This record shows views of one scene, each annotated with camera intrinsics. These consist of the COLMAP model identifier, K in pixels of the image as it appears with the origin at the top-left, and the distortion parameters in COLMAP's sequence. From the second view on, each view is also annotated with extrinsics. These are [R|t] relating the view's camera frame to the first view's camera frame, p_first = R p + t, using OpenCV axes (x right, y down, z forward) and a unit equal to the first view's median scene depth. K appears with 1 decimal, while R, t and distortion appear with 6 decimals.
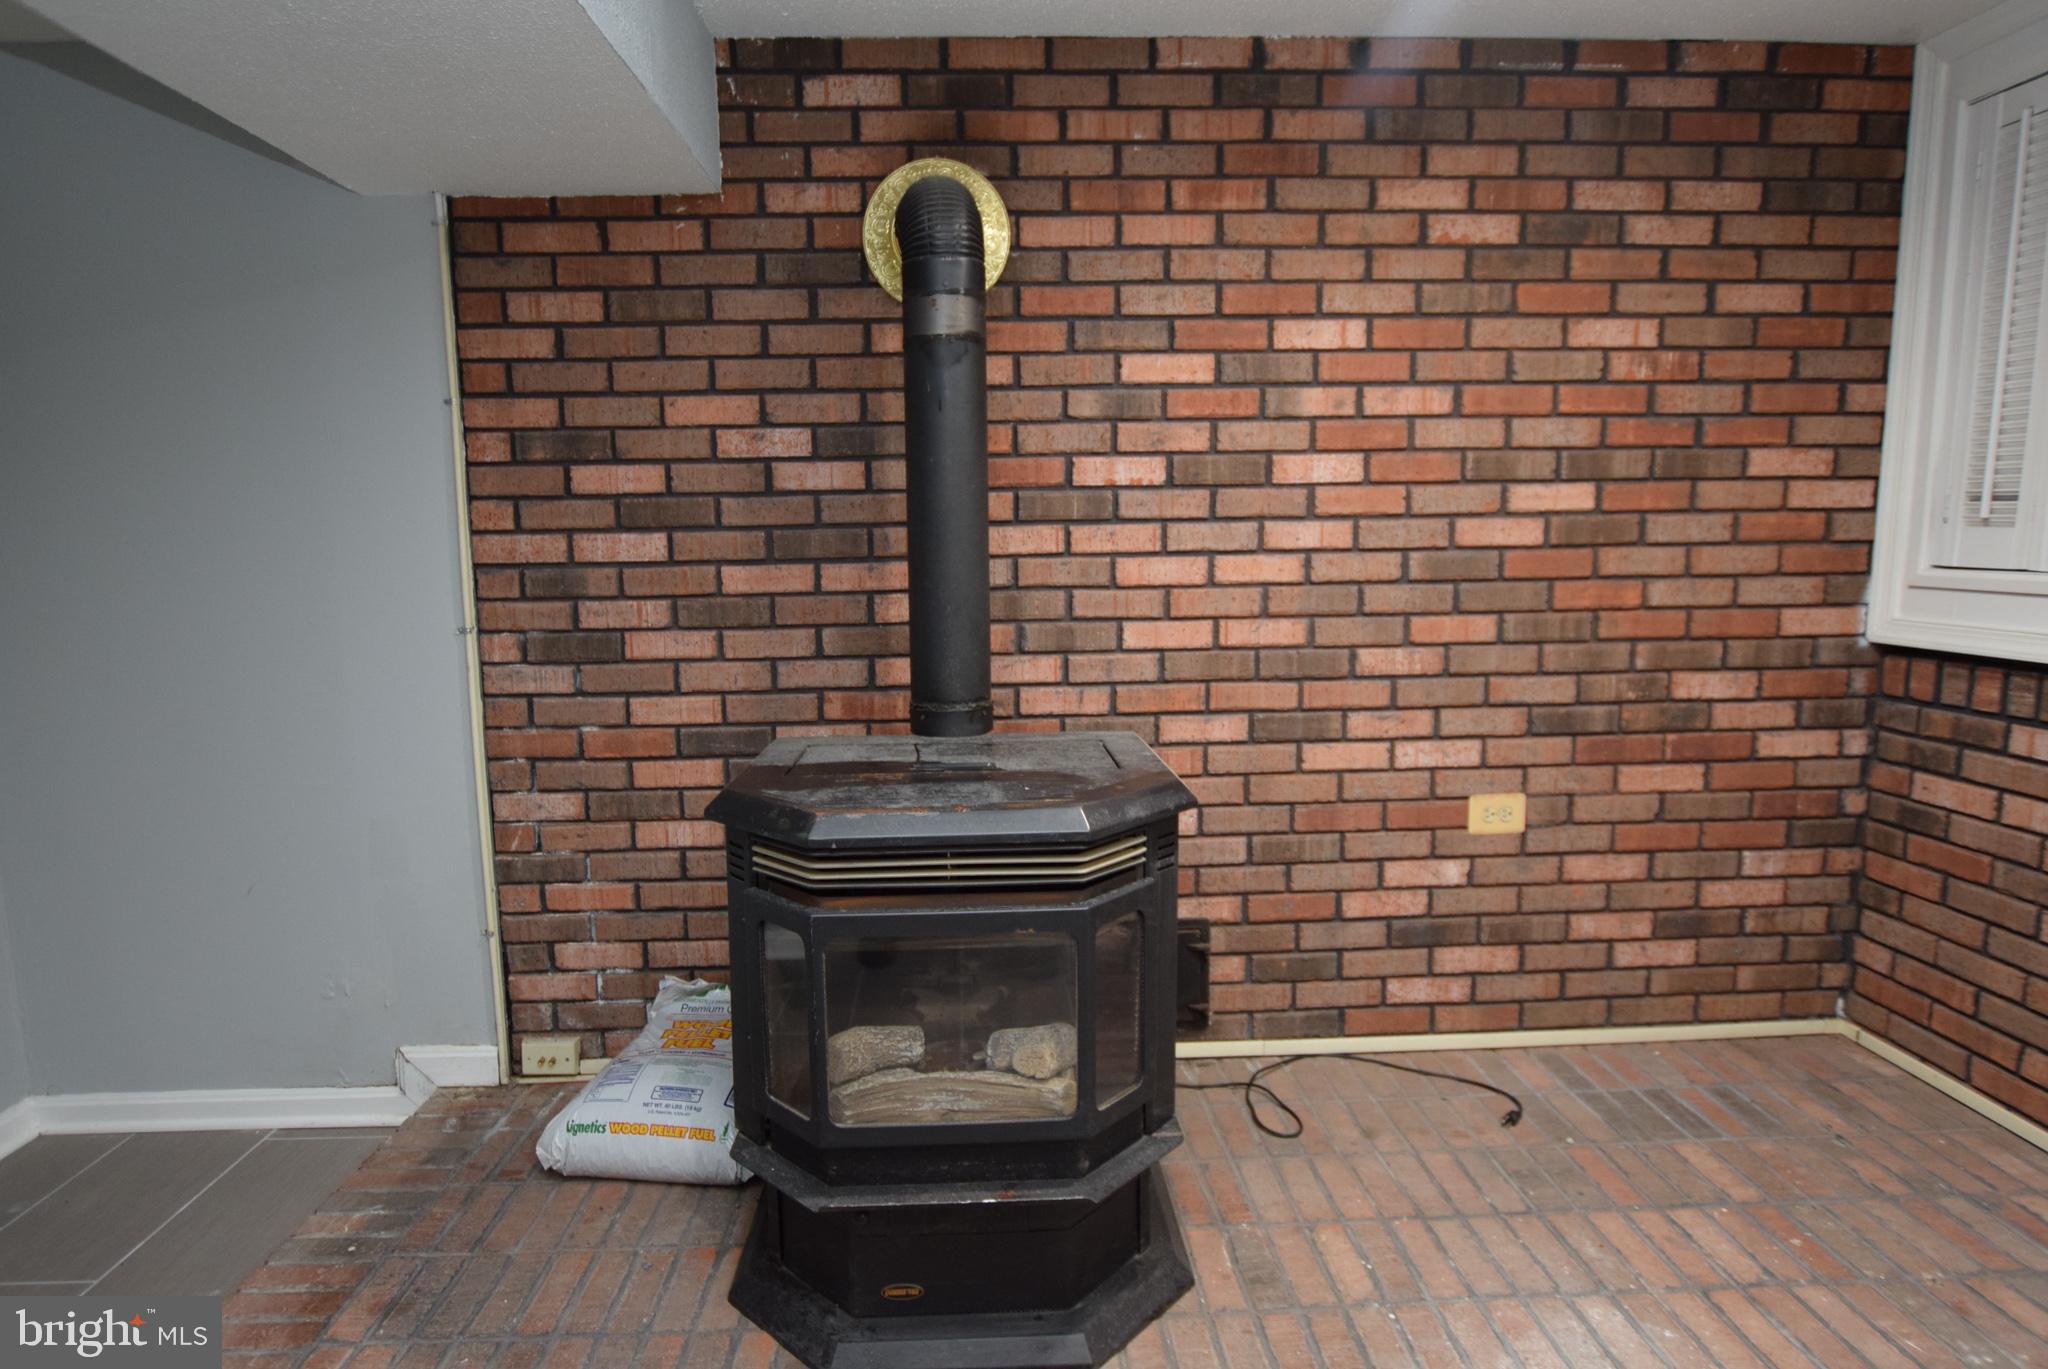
lens RADIAL K [[1093.5, 0, 1015.8], [0, 1093.5, 683.8], [0, 0, 1]] dist [-0.033576, 0.011032]
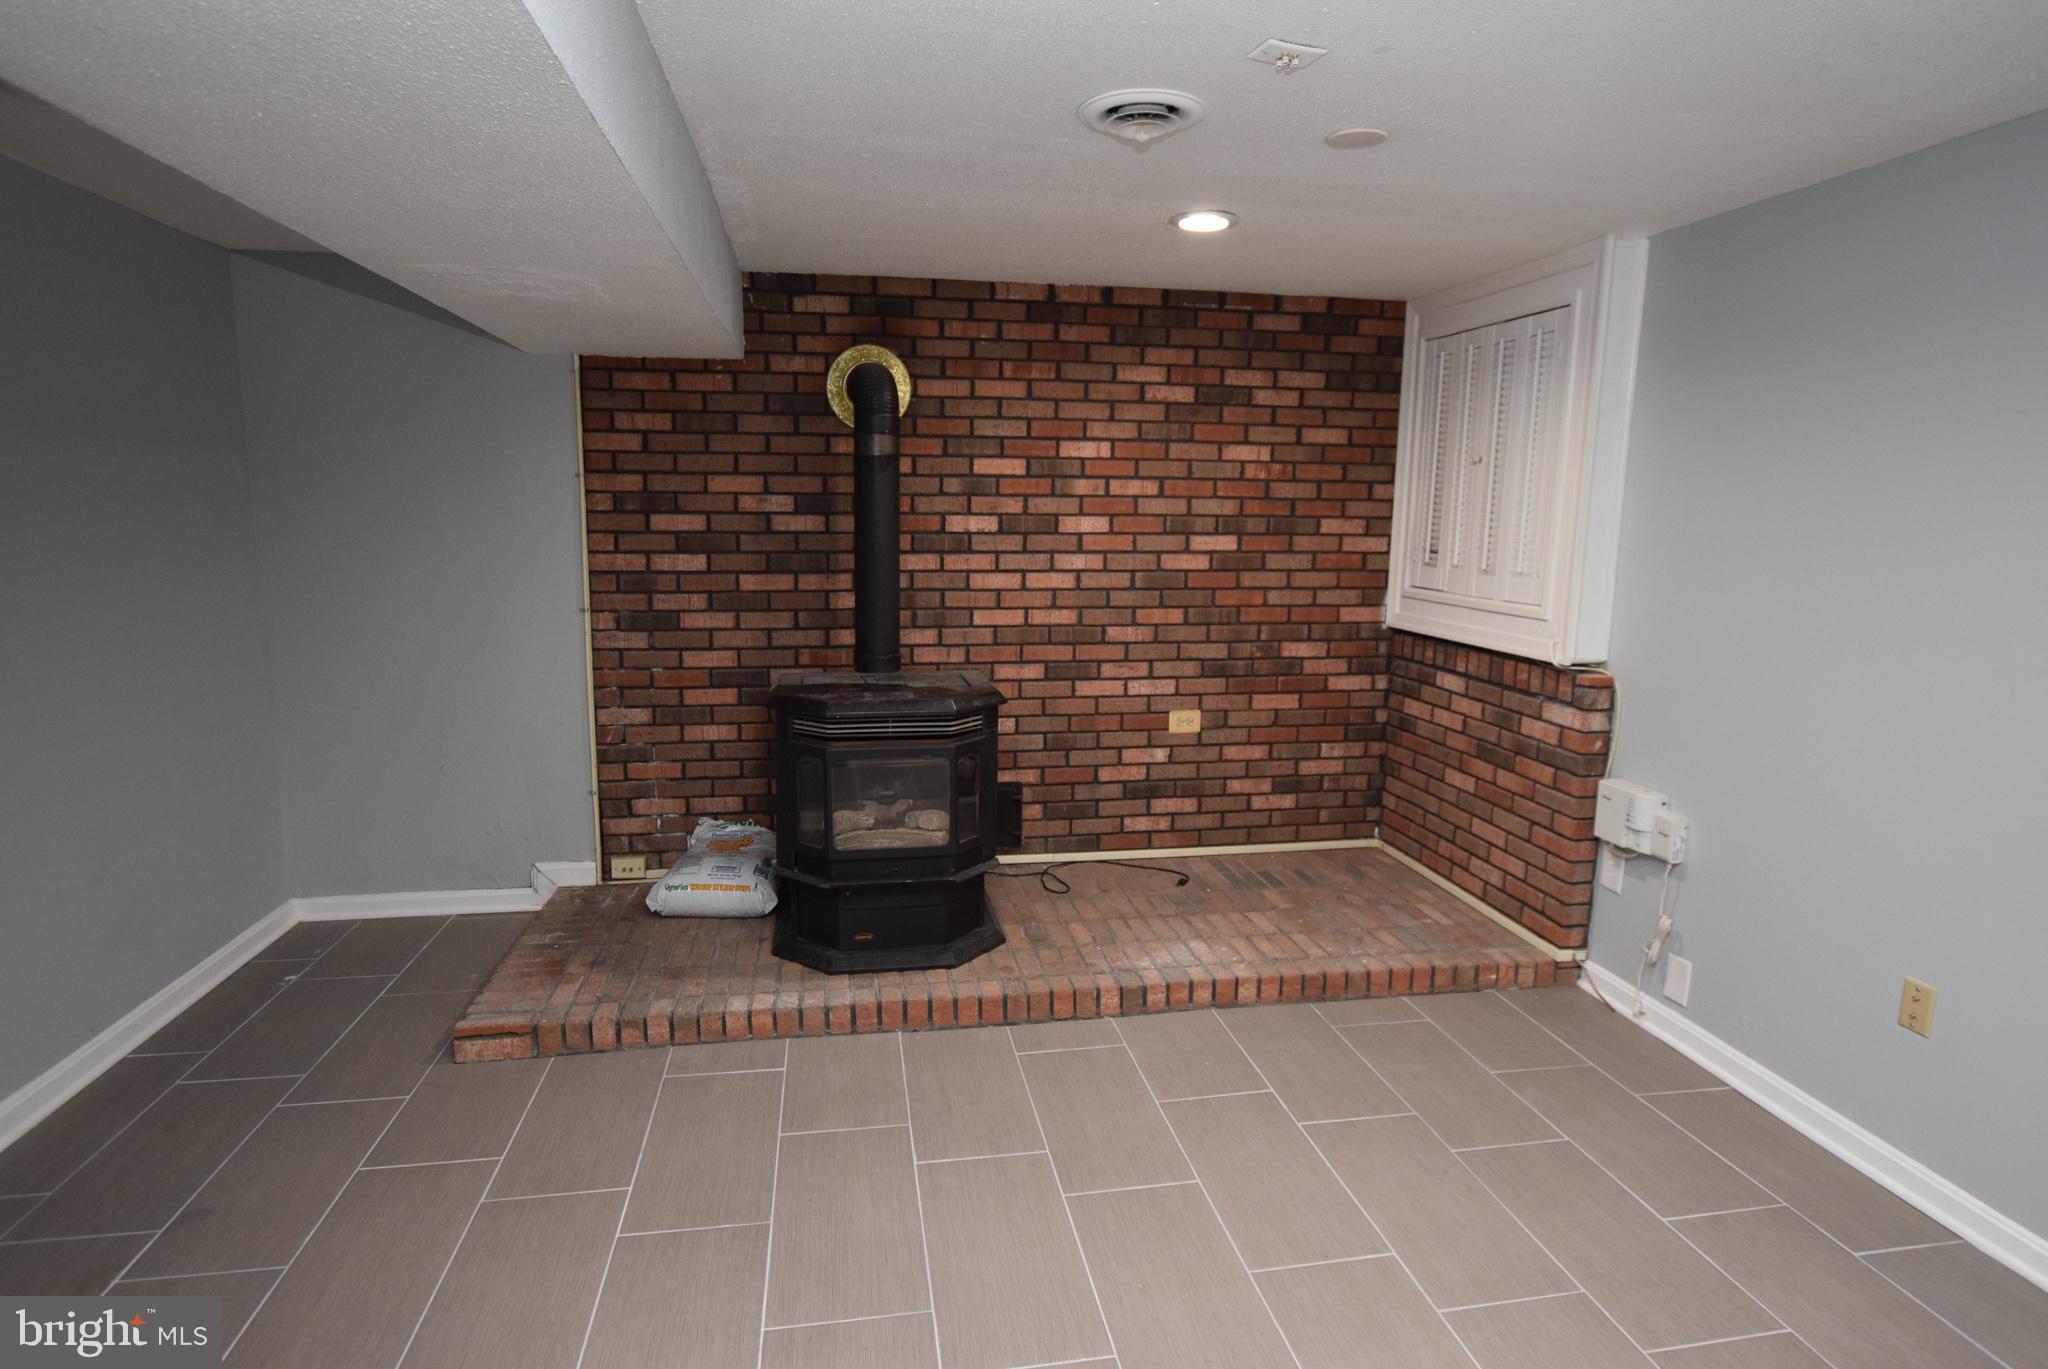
lens RADIAL K [[1063.0, 0, 1017.2], [0, 1063.0, 684.2], [0, 0, 1]] dist [-0.029619, 0.007336]
pose [[0.990725, 0.003781, 0.135831, -0.063544], [-0.007472, 0.999616, 0.026672, 0.016056], [-0.135678, -0.027440, 0.990373, -0.705461]]
